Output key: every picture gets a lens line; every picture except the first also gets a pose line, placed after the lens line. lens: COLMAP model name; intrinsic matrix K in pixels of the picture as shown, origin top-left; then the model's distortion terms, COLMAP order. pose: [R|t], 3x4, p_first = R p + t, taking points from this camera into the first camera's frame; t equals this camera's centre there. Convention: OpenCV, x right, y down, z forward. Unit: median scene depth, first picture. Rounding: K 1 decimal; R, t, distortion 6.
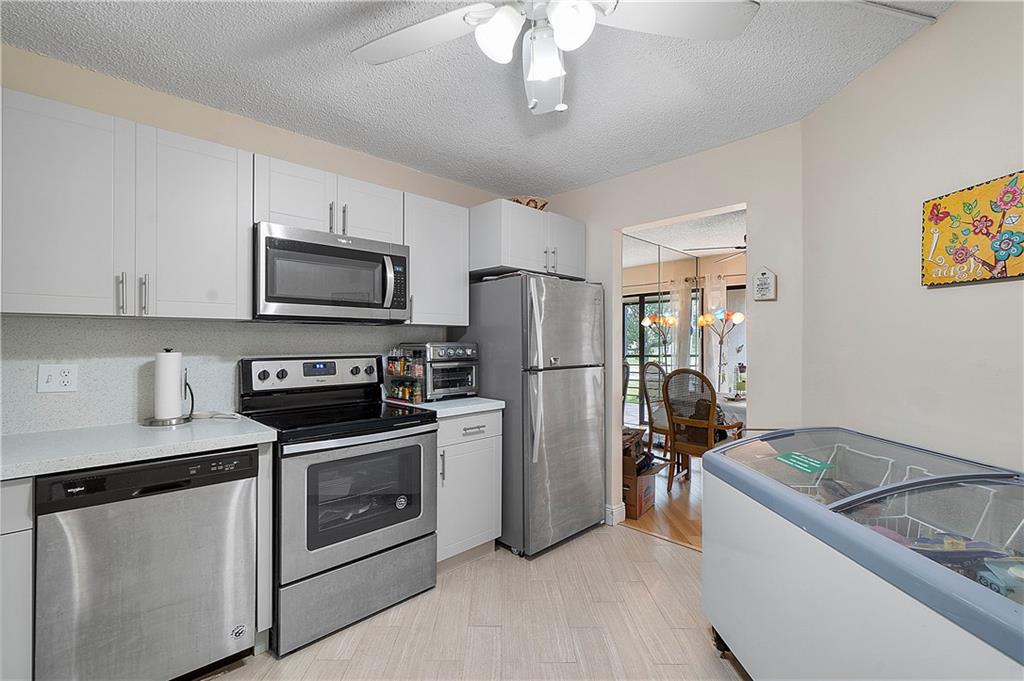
lens RADIAL K [[456.0, 0, 509.1], [0, 456.0, 342.0], [0, 0, 1]] dist [-0.000802, 0.002481]
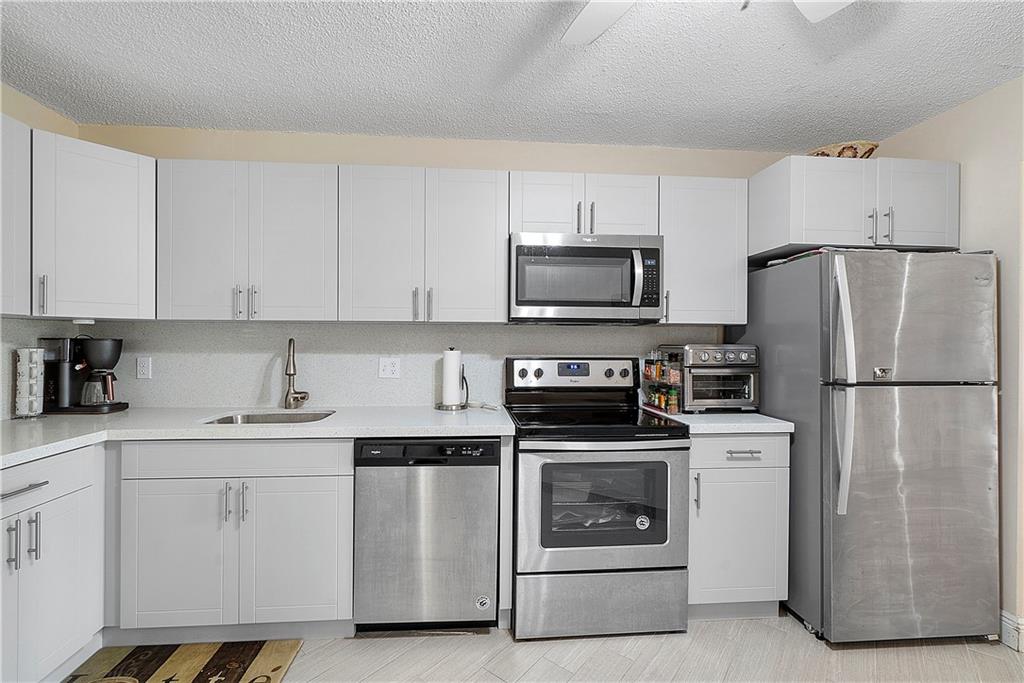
lens RADIAL K [[456.0, 0, 508.2], [0, 456.0, 341.7], [0, 0, 1]] dist [-0.000802, 0.002481]
pose [[0.769401, 0.004462, -0.638750, 0.120944], [-0.006606, 0.999978, -0.000972, -0.000895], [0.638732, 0.004967, 0.769413, 0.130266]]
